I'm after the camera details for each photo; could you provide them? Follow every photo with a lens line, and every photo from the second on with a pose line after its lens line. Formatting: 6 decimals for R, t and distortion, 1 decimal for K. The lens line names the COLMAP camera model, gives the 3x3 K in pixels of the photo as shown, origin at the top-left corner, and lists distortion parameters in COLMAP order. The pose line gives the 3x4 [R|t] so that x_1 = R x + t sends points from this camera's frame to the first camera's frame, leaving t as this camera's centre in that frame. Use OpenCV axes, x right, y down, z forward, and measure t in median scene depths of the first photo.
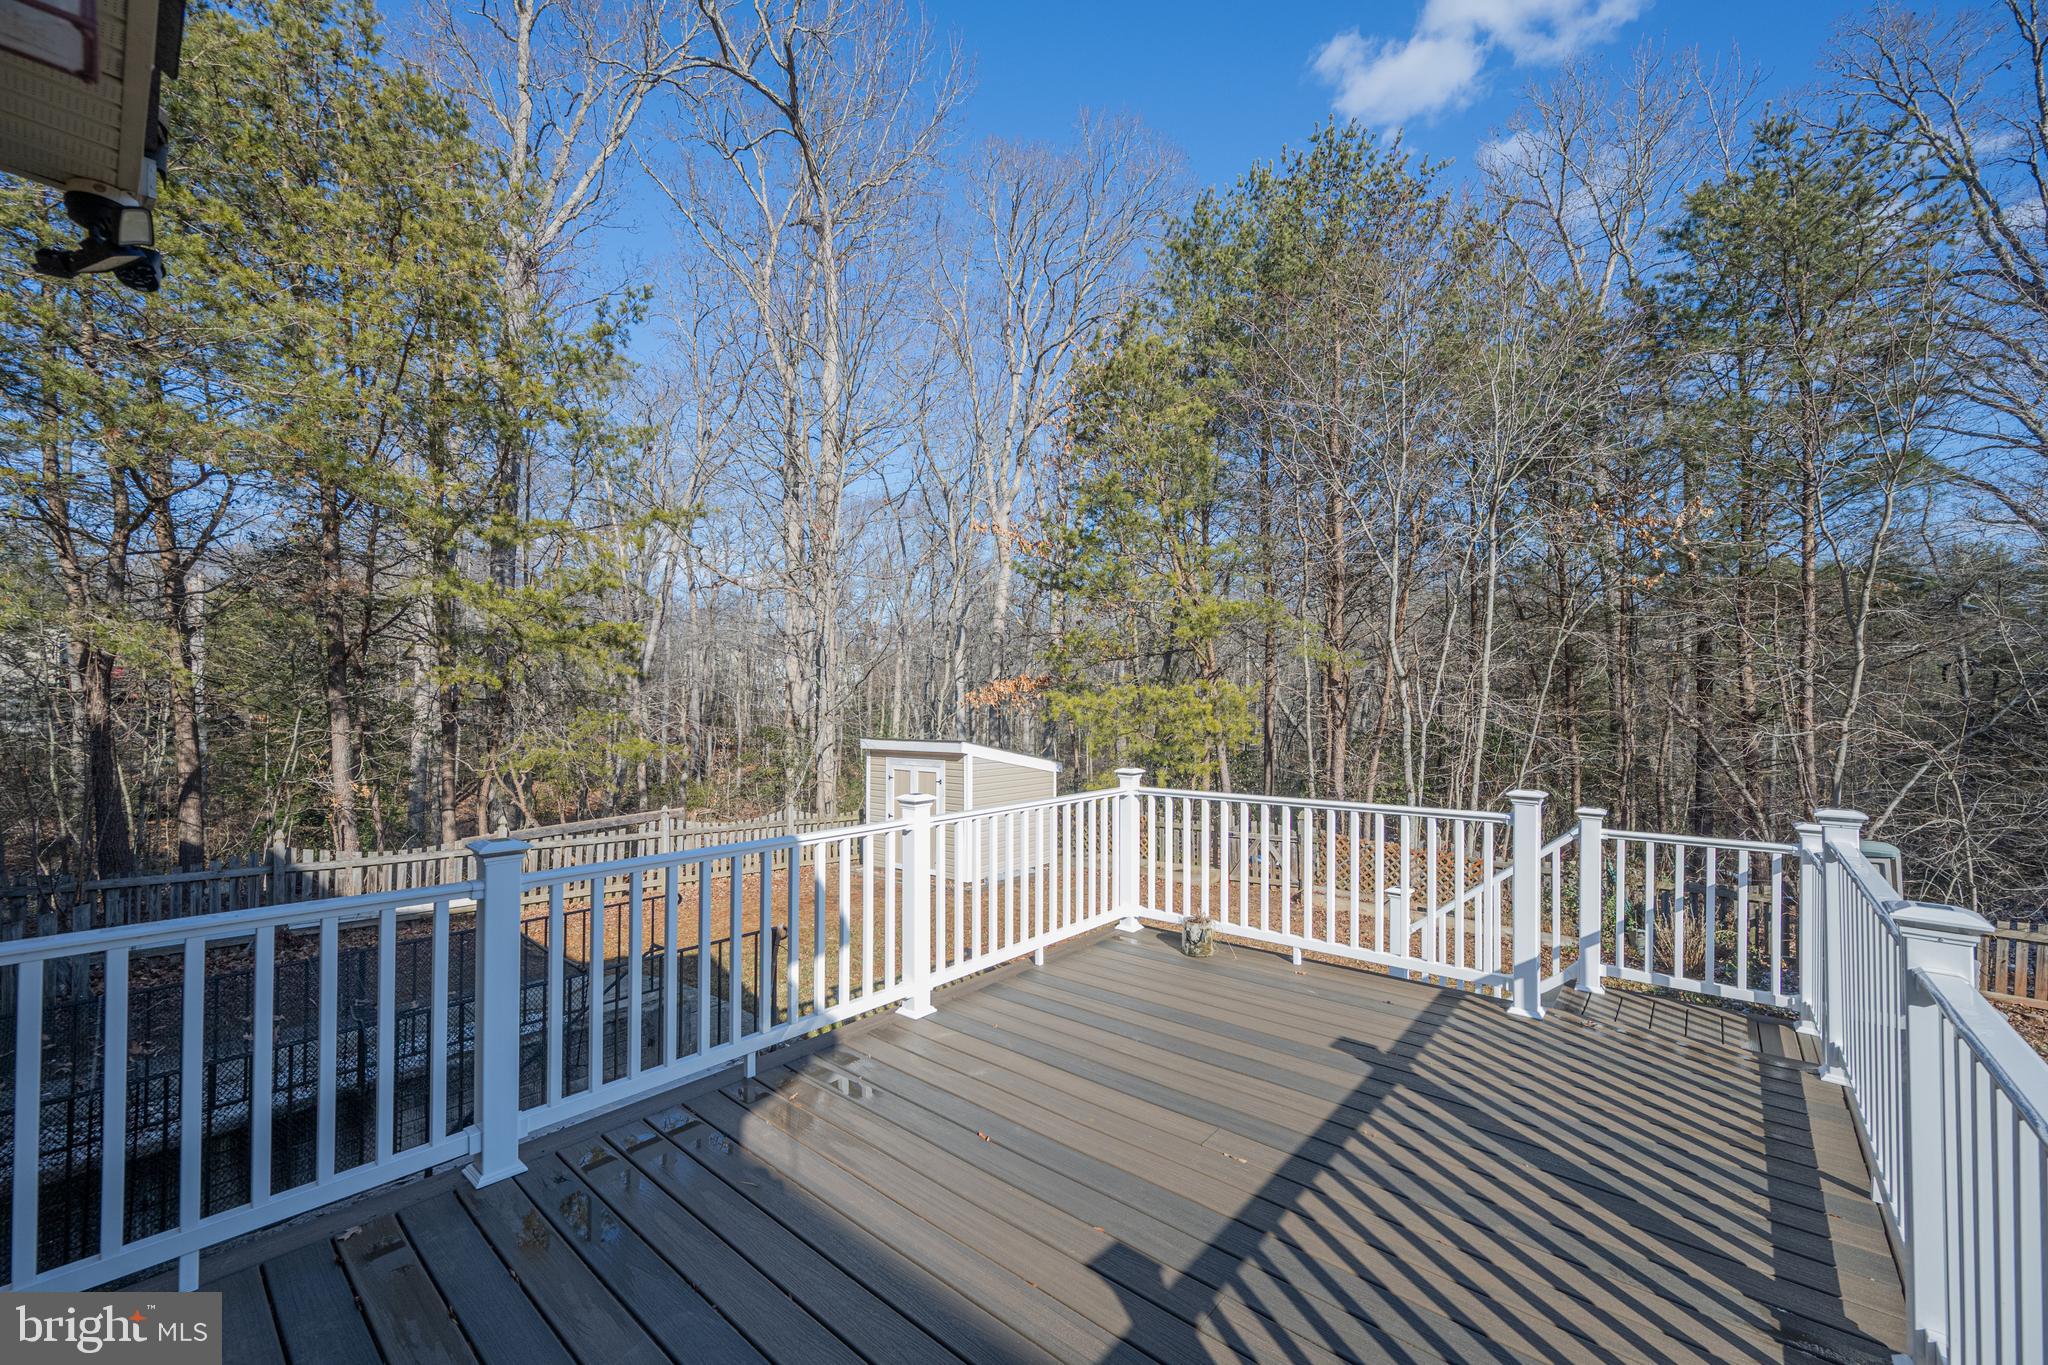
lens RADIAL K [[822.2, 0, 1024.0], [0, 822.2, 682.5], [0, 0, 1]] dist [-0.000915, -0.000656]
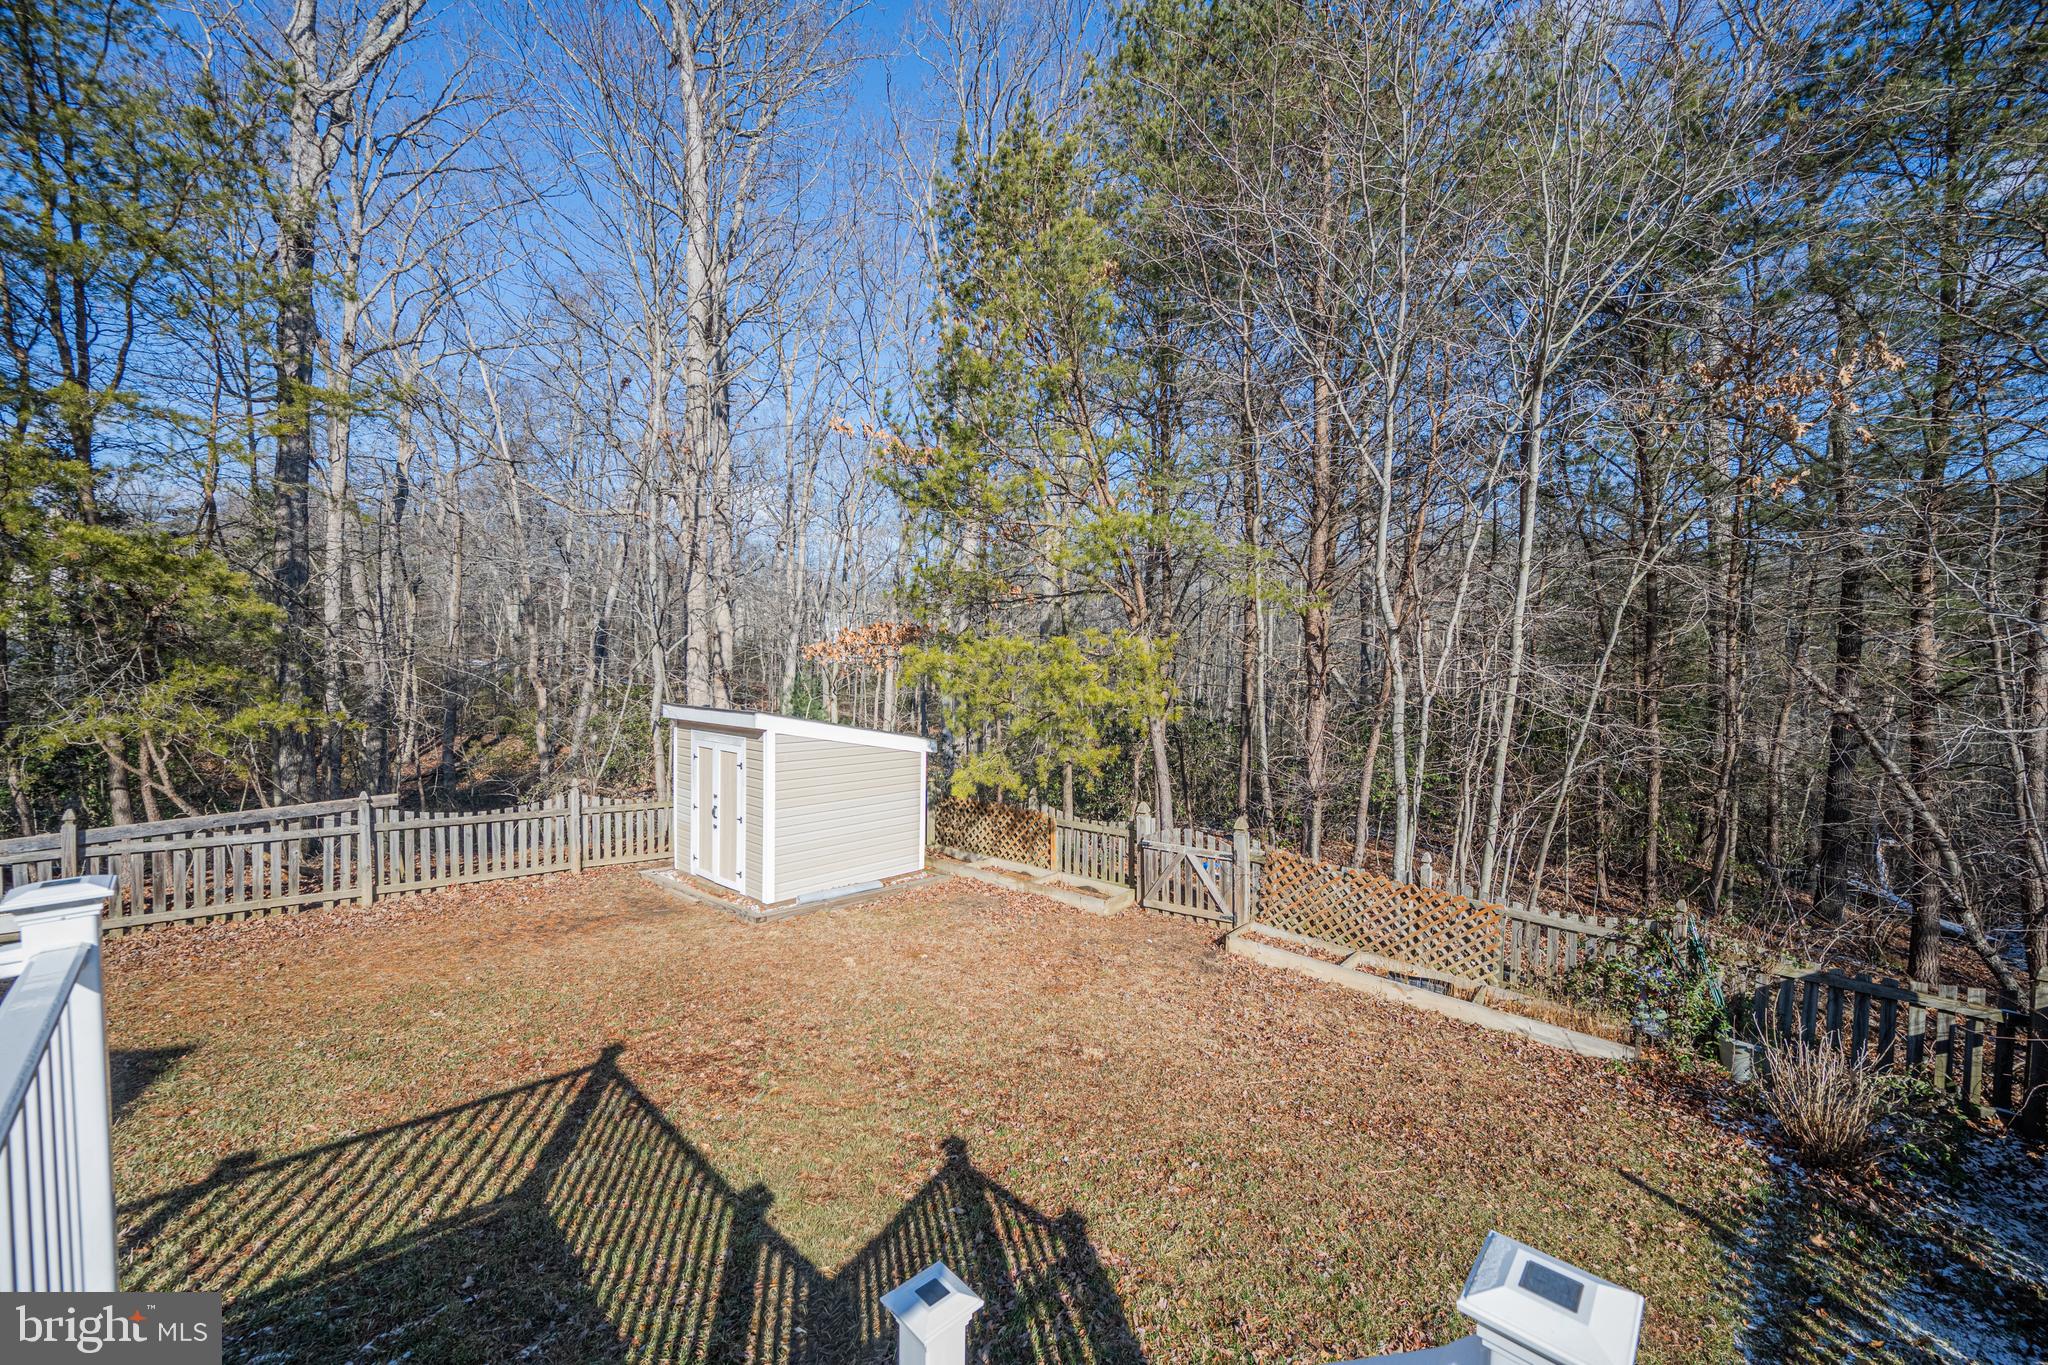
lens RADIAL K [[822.2, 0, 1024.0], [0, 822.2, 682.5], [0, 0, 1]] dist [-0.000915, -0.000656]
pose [[0.997096, 0.014760, -0.074711, 0.198492], [-0.010634, 0.998412, 0.055322, 0.002333], [0.075409, -0.054367, 0.995669, 0.279674]]
